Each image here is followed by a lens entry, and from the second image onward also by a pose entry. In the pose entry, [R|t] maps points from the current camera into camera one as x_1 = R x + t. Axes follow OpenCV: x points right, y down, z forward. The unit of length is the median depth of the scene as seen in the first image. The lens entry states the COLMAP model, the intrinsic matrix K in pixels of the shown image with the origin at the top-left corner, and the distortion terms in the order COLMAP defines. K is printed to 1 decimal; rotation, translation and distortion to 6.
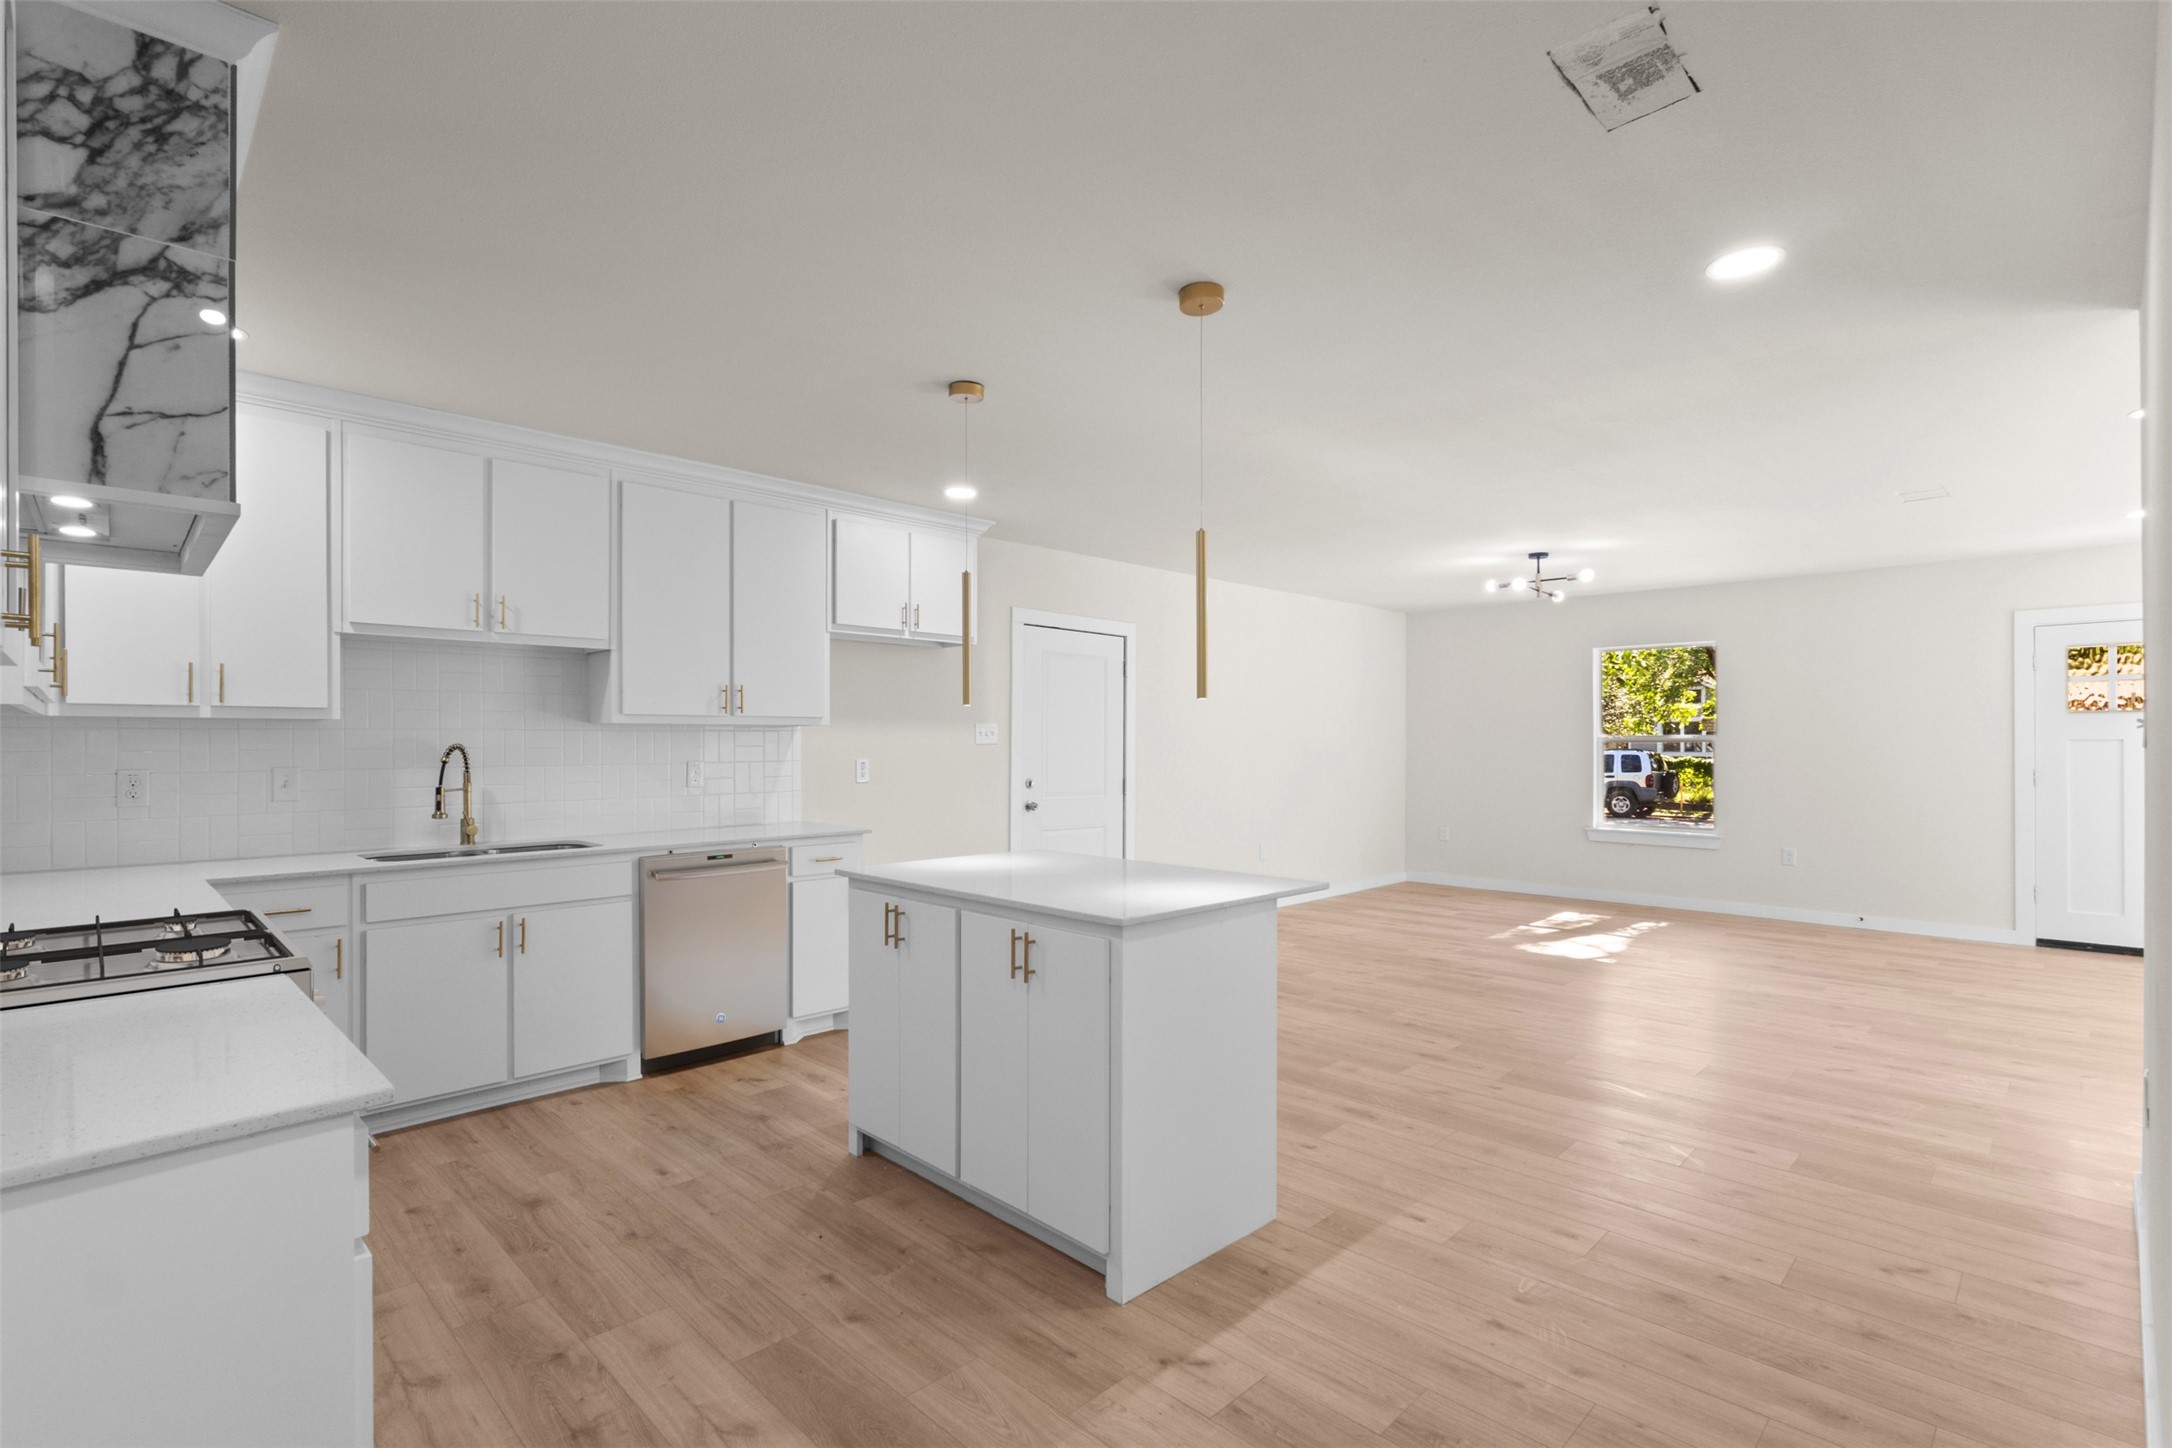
lens RADIAL K [[1003.2, 0, 1075.6], [0, 1003.2, 709.1], [0, 0, 1]] dist [0.000445, 0.000676]
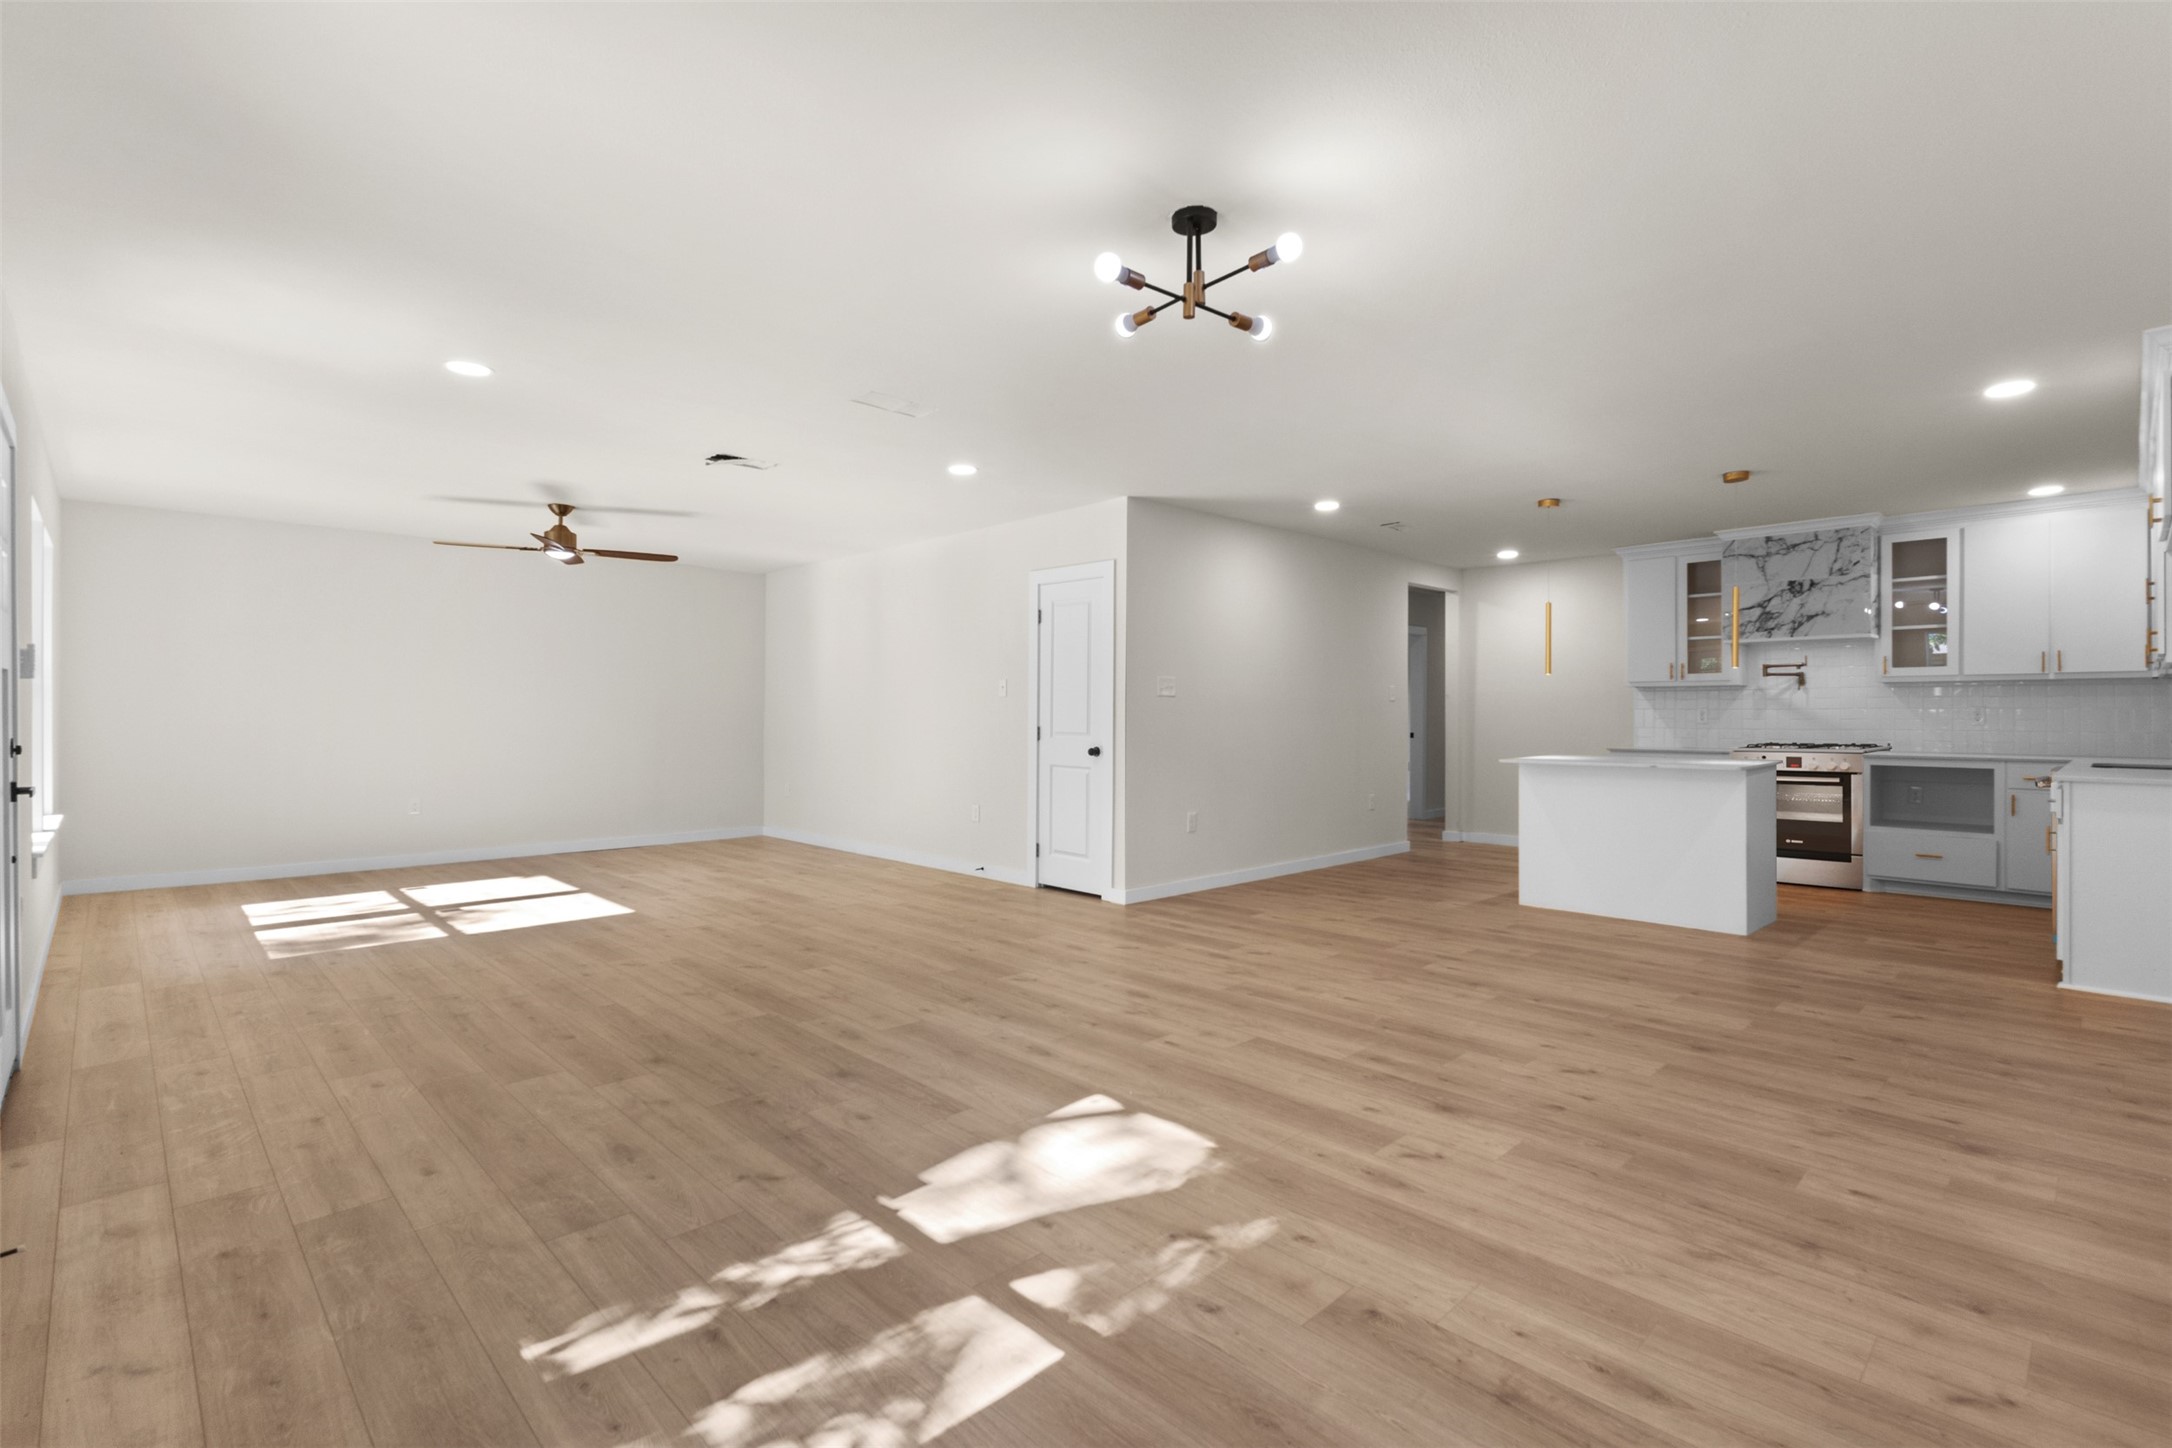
lens RADIAL K [[1003.2, 0, 1075.6], [0, 1003.2, 709.1], [0, 0, 1]] dist [0.000445, 0.000676]
pose [[-0.999947, 0.001295, 0.010214, 0.526607], [0.000941, 0.999403, -0.034543, 0.066616], [-0.010253, -0.034532, -0.999351, 1.476835]]
